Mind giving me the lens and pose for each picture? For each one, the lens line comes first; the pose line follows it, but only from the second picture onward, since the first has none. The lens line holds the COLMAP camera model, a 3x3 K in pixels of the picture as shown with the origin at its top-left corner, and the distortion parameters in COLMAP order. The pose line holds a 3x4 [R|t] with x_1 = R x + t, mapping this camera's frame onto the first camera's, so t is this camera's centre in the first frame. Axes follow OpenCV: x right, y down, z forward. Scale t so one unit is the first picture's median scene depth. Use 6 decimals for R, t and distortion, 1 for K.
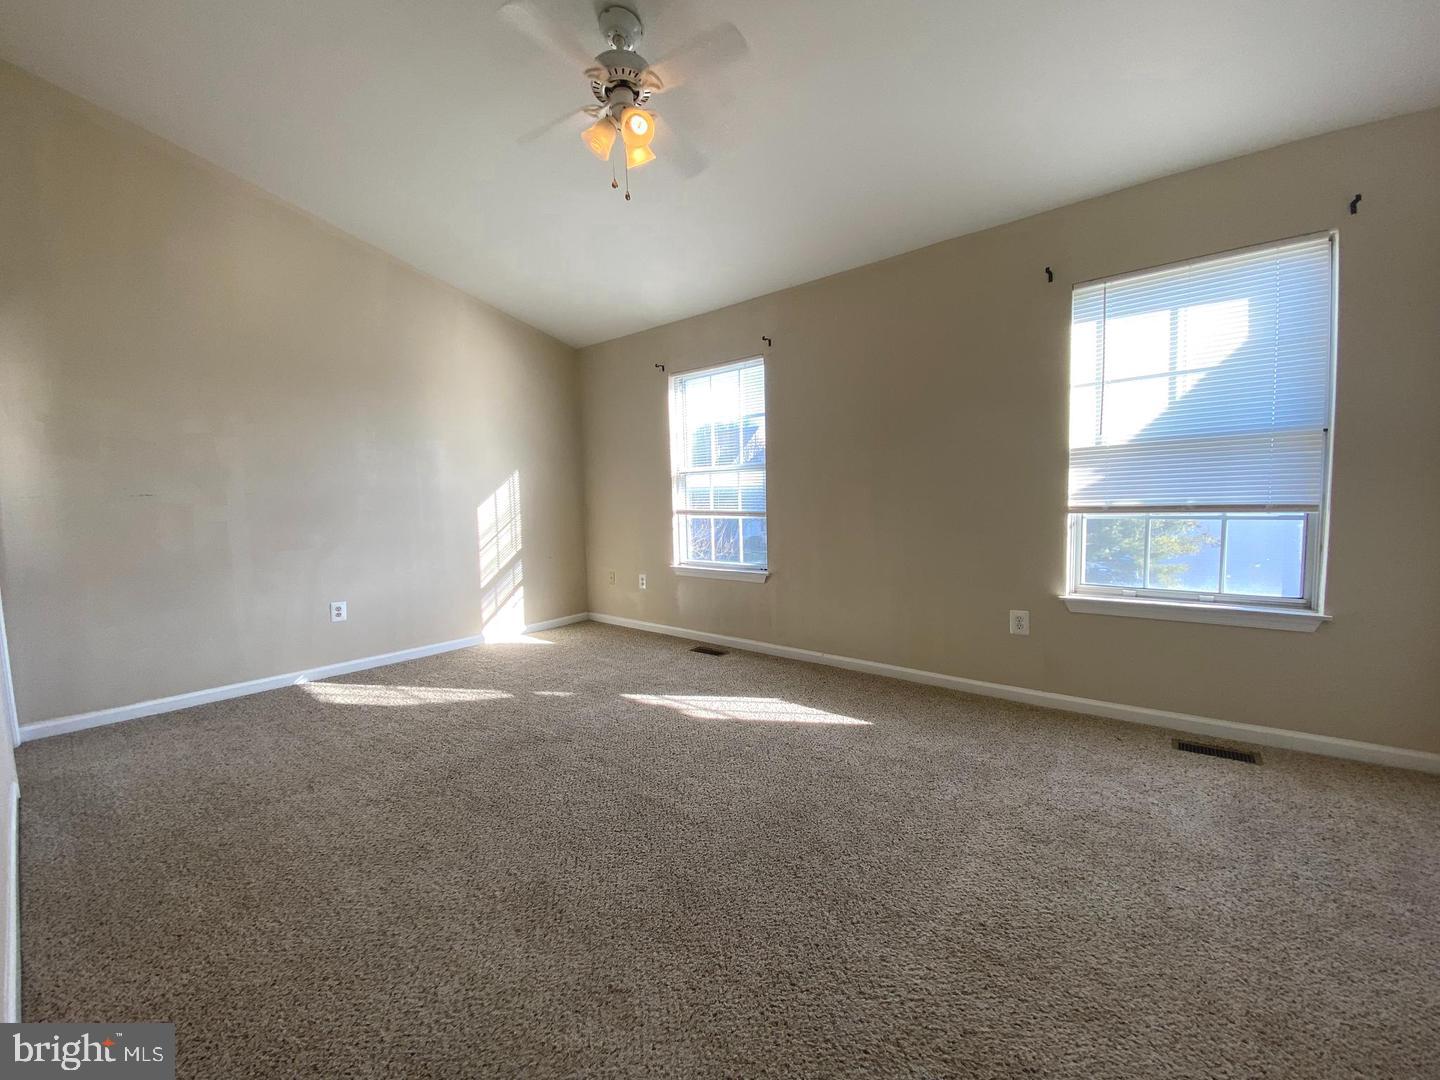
lens RADIAL K [[577.4, 0, 720.3], [0, 577.4, 543.7], [0, 0, 1]] dist [0.025388, -0.021839]
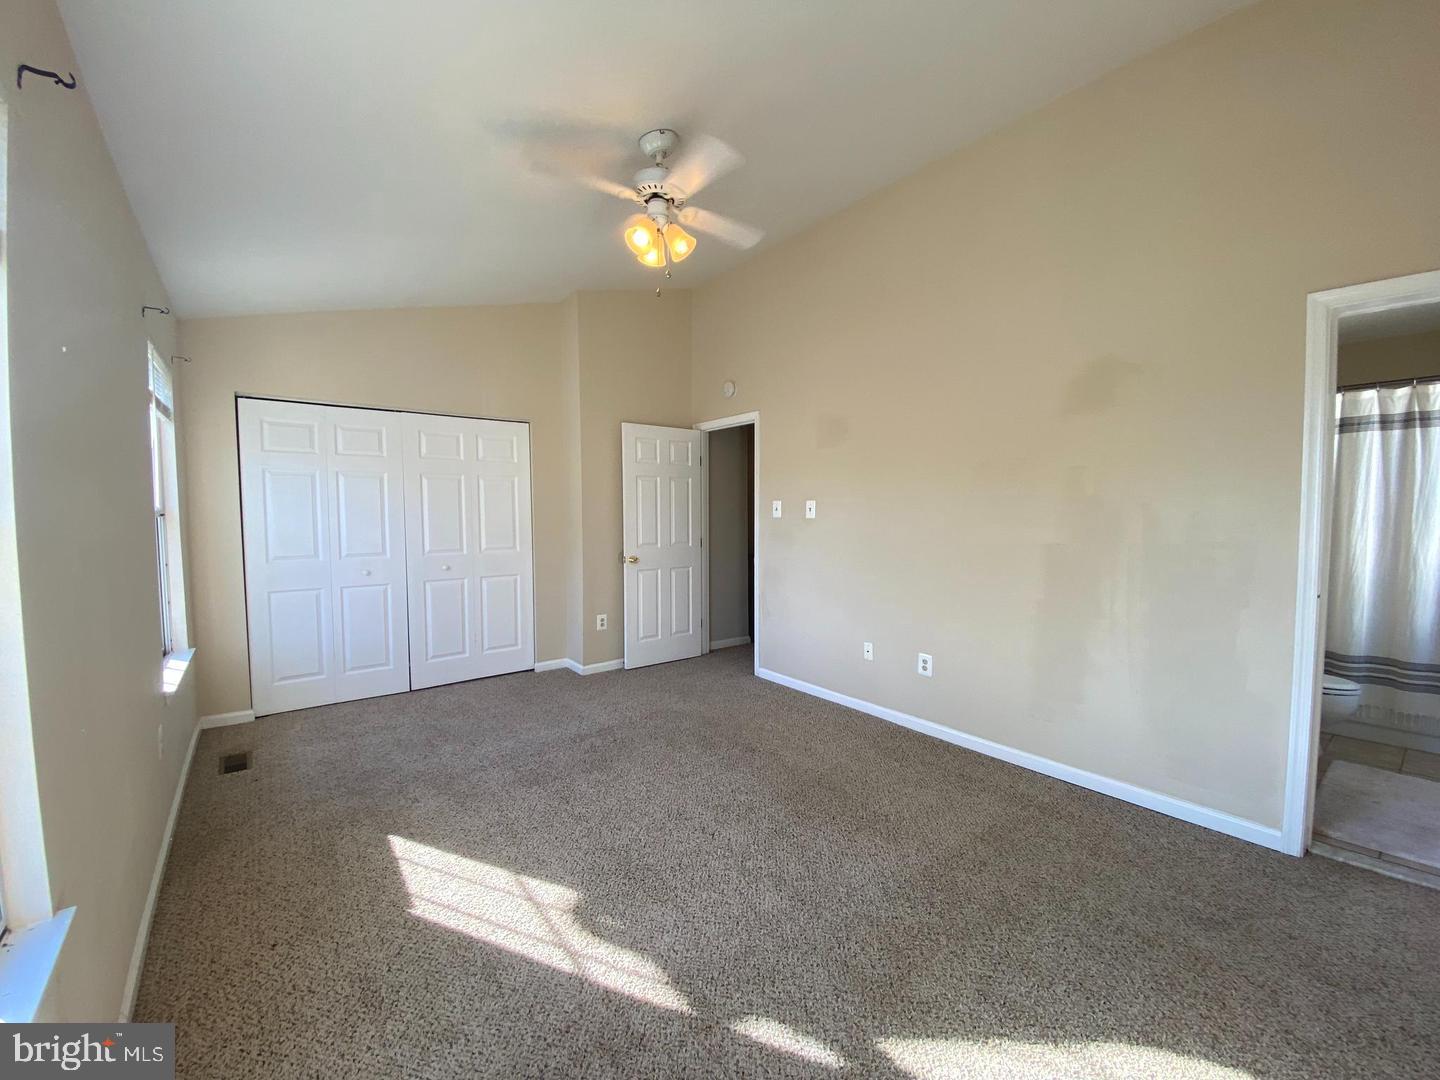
lens RADIAL K [[577.4, 0, 720.3], [0, 577.4, 543.7], [0, 0, 1]] dist [0.025388, -0.021839]
pose [[-0.979626, 0.012546, 0.200438, -0.363106], [0.038294, 0.991404, 0.125106, -0.191163], [-0.197146, 0.130233, -0.971686, 1.535844]]
